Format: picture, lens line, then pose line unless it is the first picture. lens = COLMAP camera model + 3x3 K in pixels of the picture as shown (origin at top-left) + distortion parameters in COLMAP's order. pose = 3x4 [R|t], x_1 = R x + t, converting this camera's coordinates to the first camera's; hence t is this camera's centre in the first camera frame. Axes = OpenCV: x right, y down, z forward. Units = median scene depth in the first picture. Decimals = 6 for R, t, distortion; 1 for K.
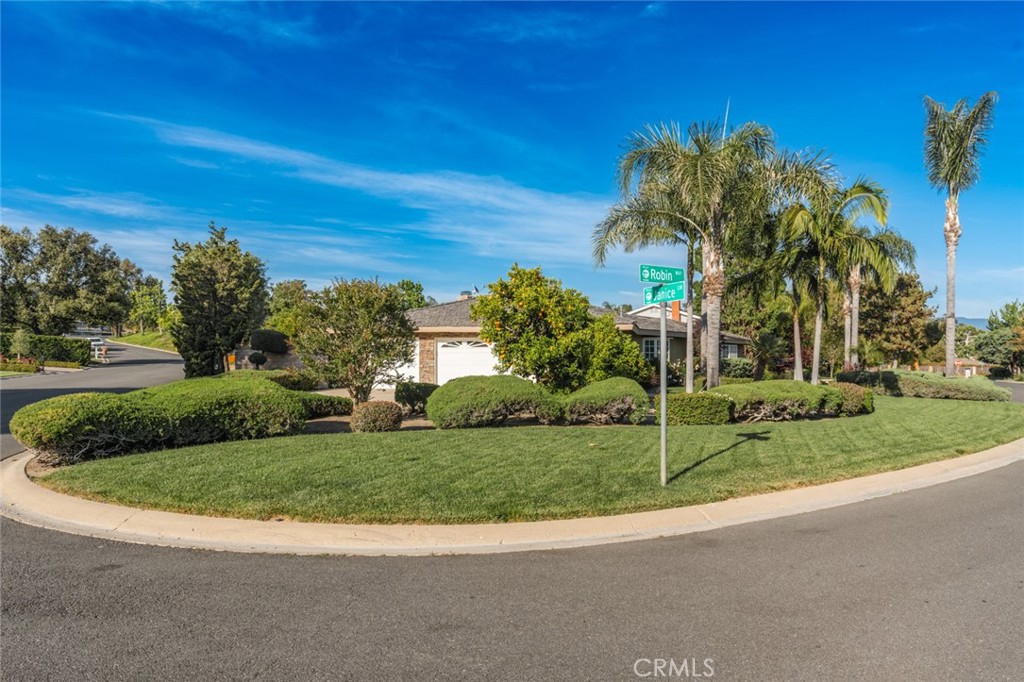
lens RADIAL K [[609.3, 0, 541.8], [0, 609.3, 390.9], [0, 0, 1]] dist [-0.006716, -0.000102]
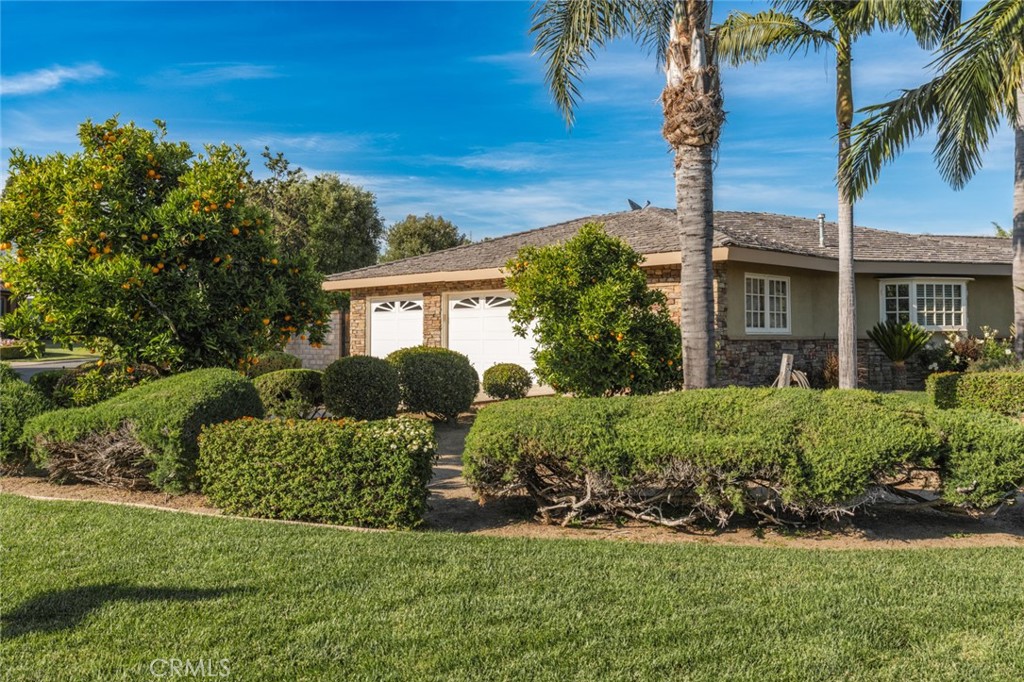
lens RADIAL K [[850.8, 0, 522.0], [0, 850.8, 343.1], [0, 0, 1]] dist [0.006693, -0.004459]
pose [[0.832520, 0.001589, -0.553992, 0.642099], [-0.023890, 0.999169, -0.033035, -0.027644], [0.553479, 0.040737, 0.831866, 0.710552]]
